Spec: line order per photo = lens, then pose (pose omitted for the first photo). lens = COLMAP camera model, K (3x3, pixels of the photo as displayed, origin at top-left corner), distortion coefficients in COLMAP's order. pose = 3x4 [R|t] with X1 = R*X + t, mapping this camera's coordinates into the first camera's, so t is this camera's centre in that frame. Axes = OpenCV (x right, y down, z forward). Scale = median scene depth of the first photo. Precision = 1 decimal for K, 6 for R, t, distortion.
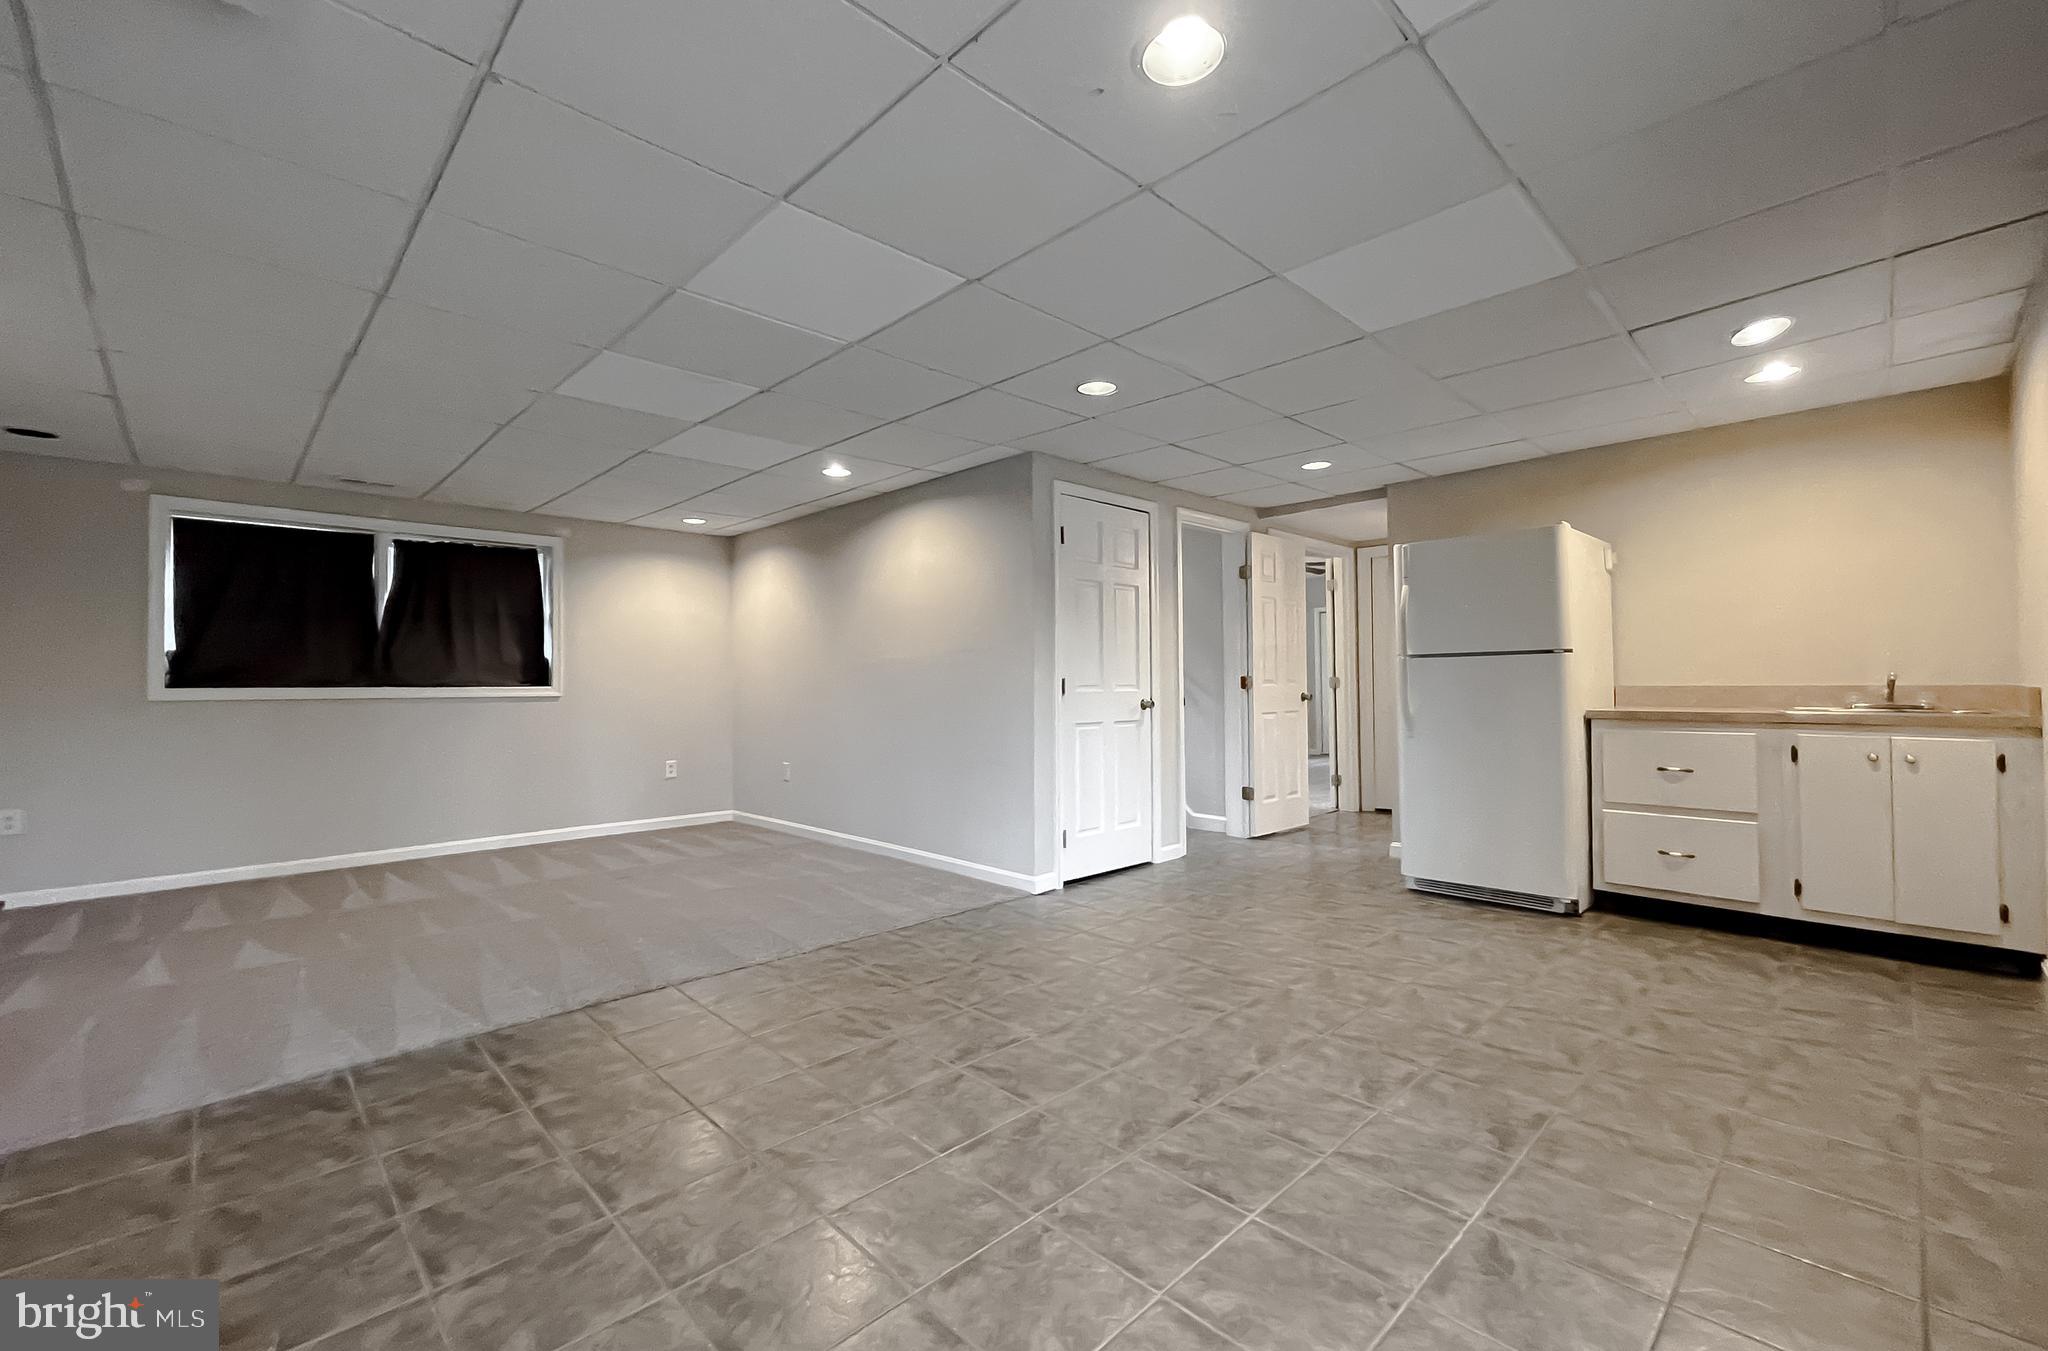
lens RADIAL K [[836.3, 0, 1021.6], [0, 836.3, 666.9], [0, 0, 1]] dist [0.001088, 0.000452]
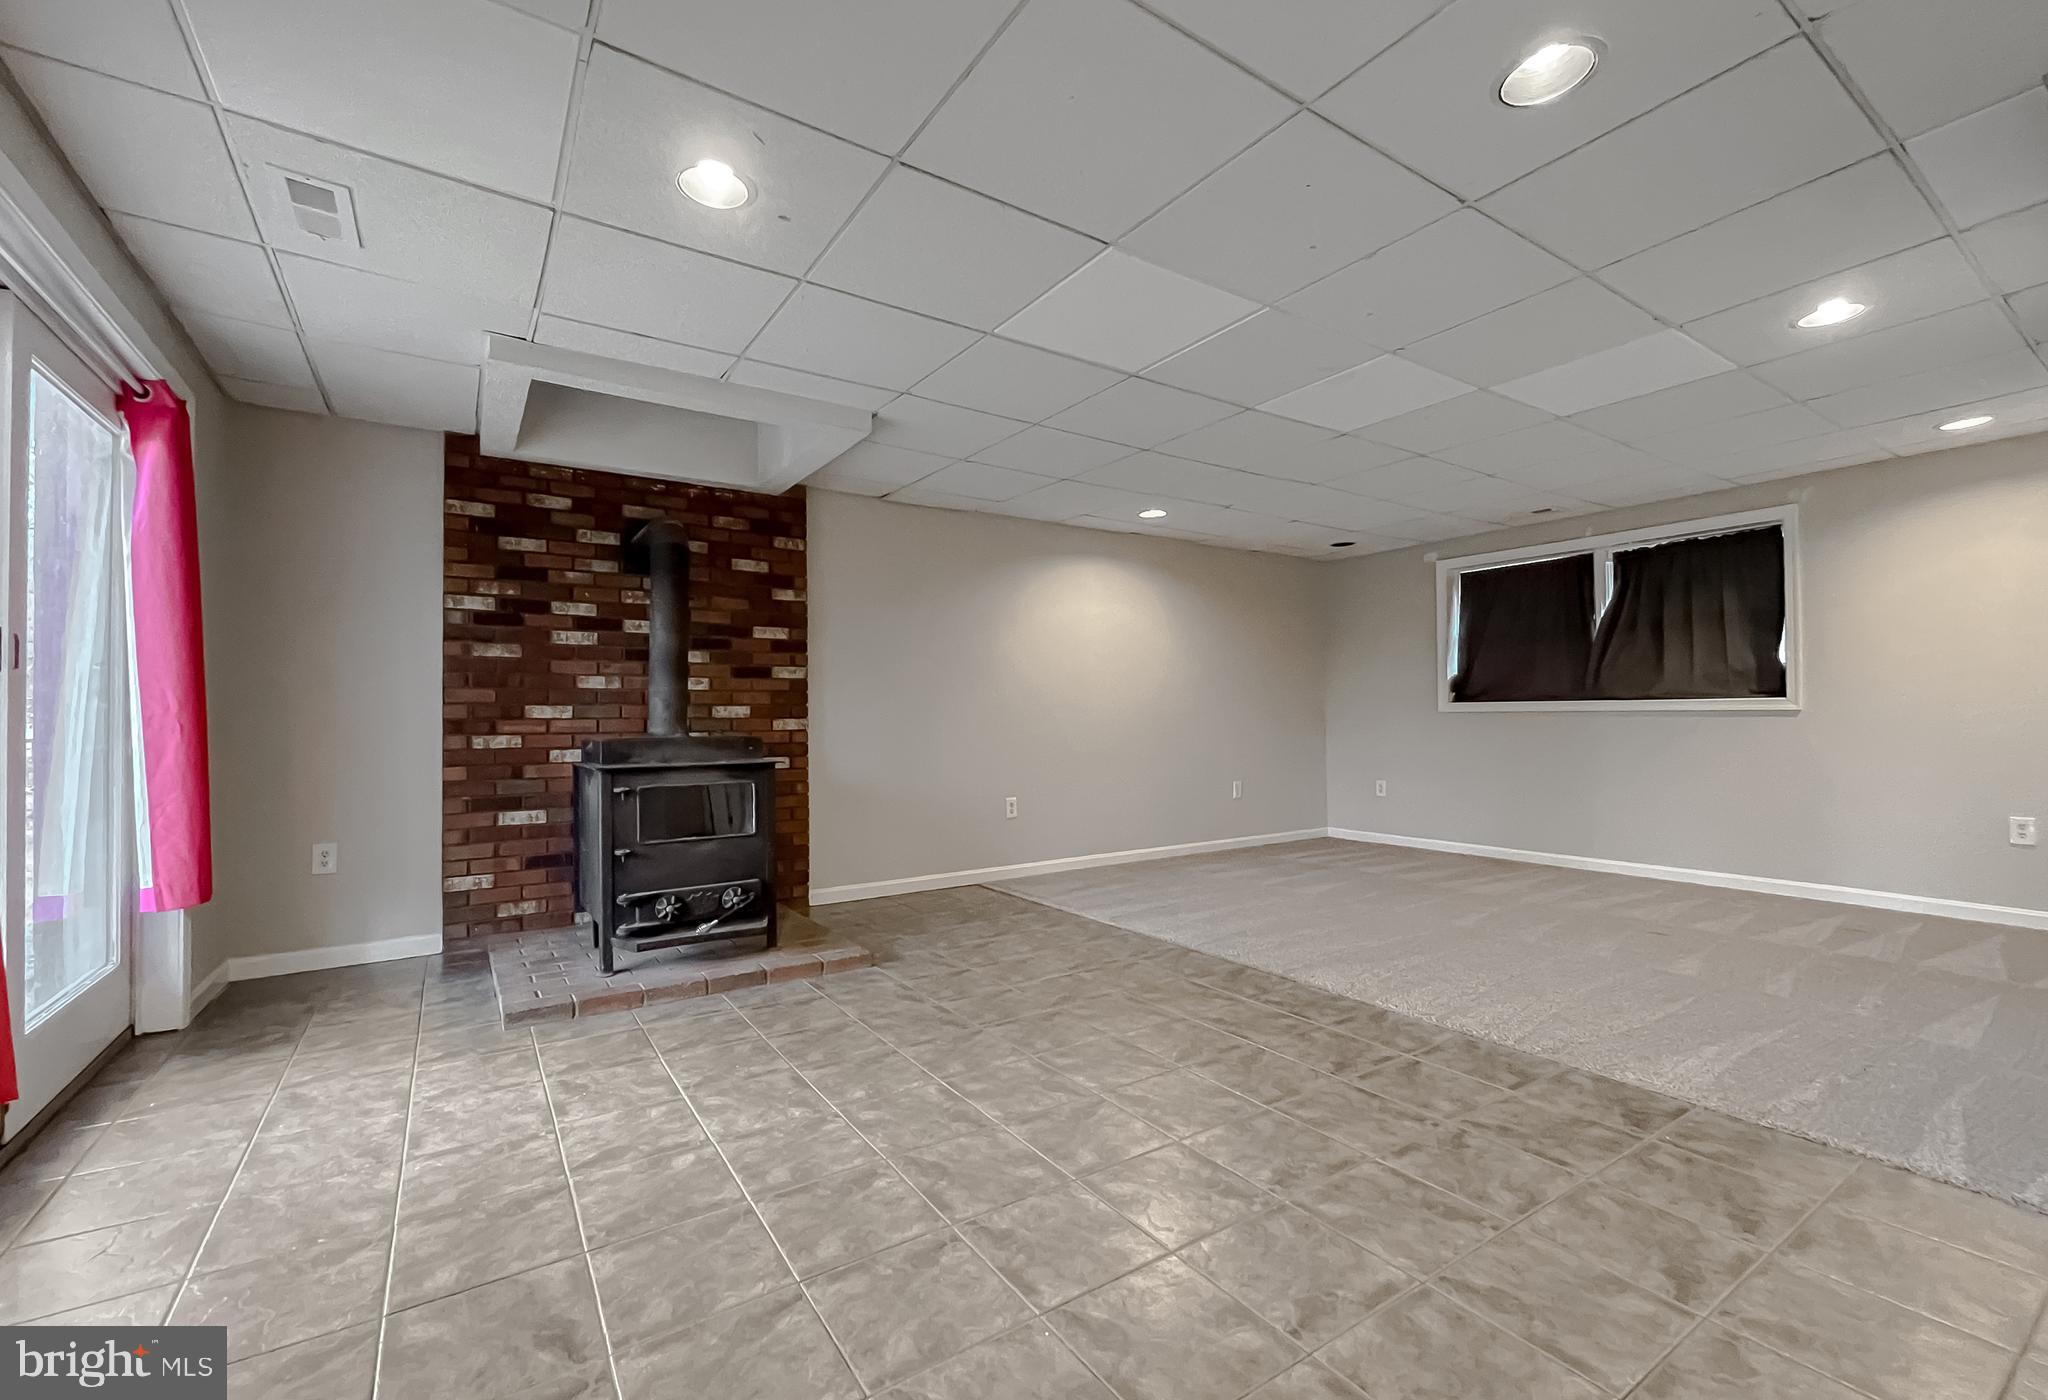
lens RADIAL K [[871.6, 0, 1024.0], [0, 871.6, 700.0], [0, 0, 1]] dist [0.000625, 0.000330]
pose [[-0.186054, -0.010228, -0.982486, 0.598647], [0.029481, 0.999437, -0.015988, 0.028441], [0.982097, -0.031940, -0.185648, 0.724781]]
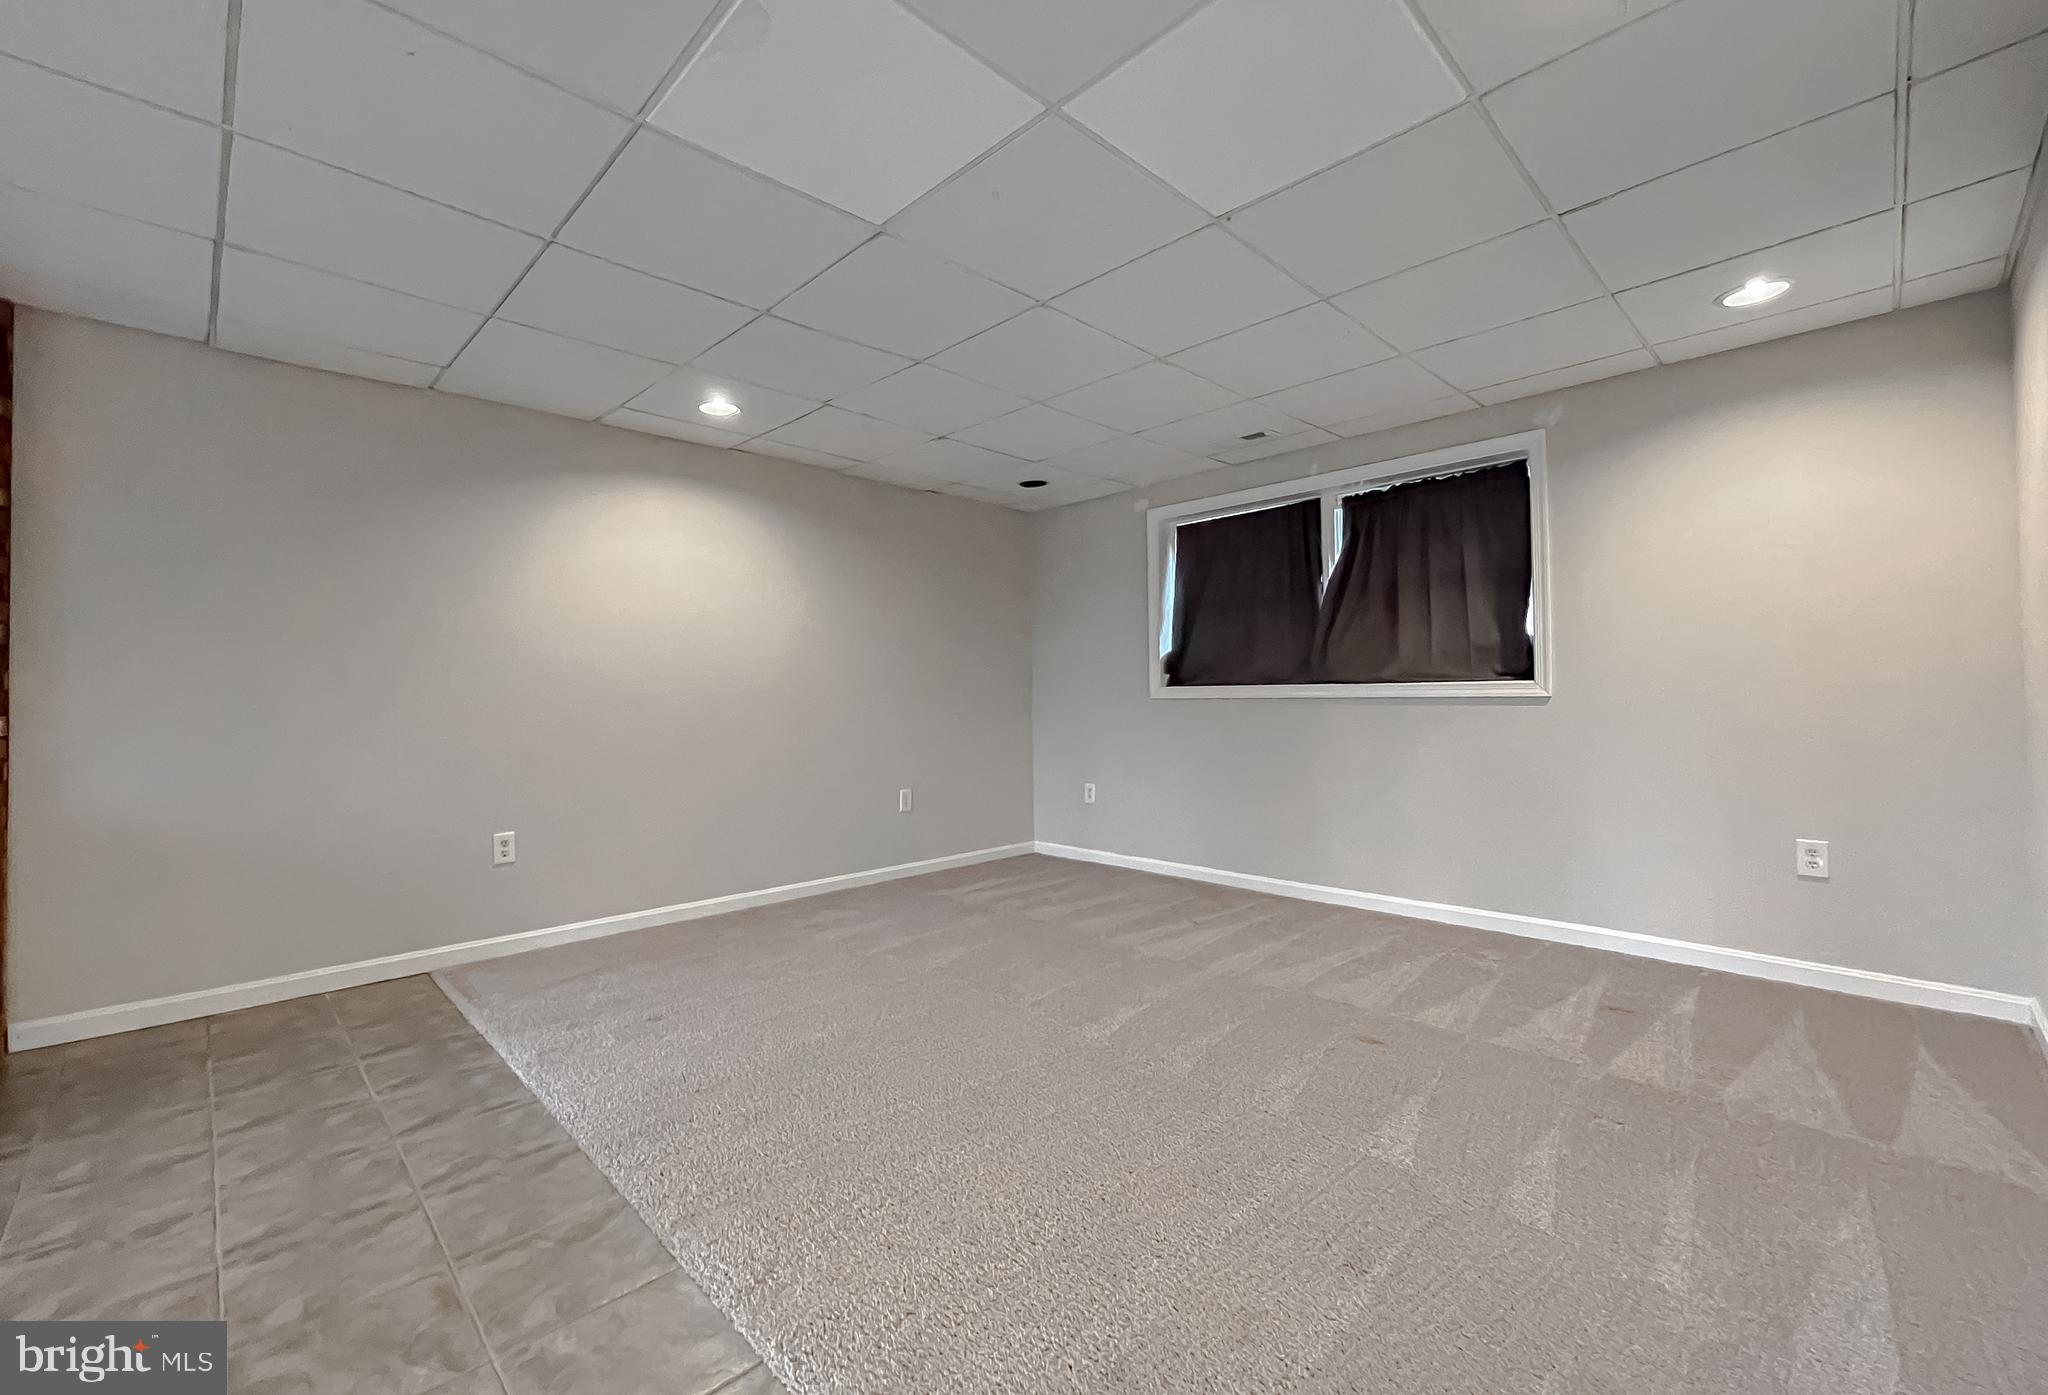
lens RADIAL K [[858.3, 0, 1018.3], [0, 858.3, 685.5], [0, 0, 1]] dist [-0.001926, -0.000027]
pose [[-0.001437, -0.007144, -0.999973, 0.093337], [0.032336, 0.999451, -0.007187, 0.031364], [0.999476, -0.032346, -0.001206, 1.008898]]
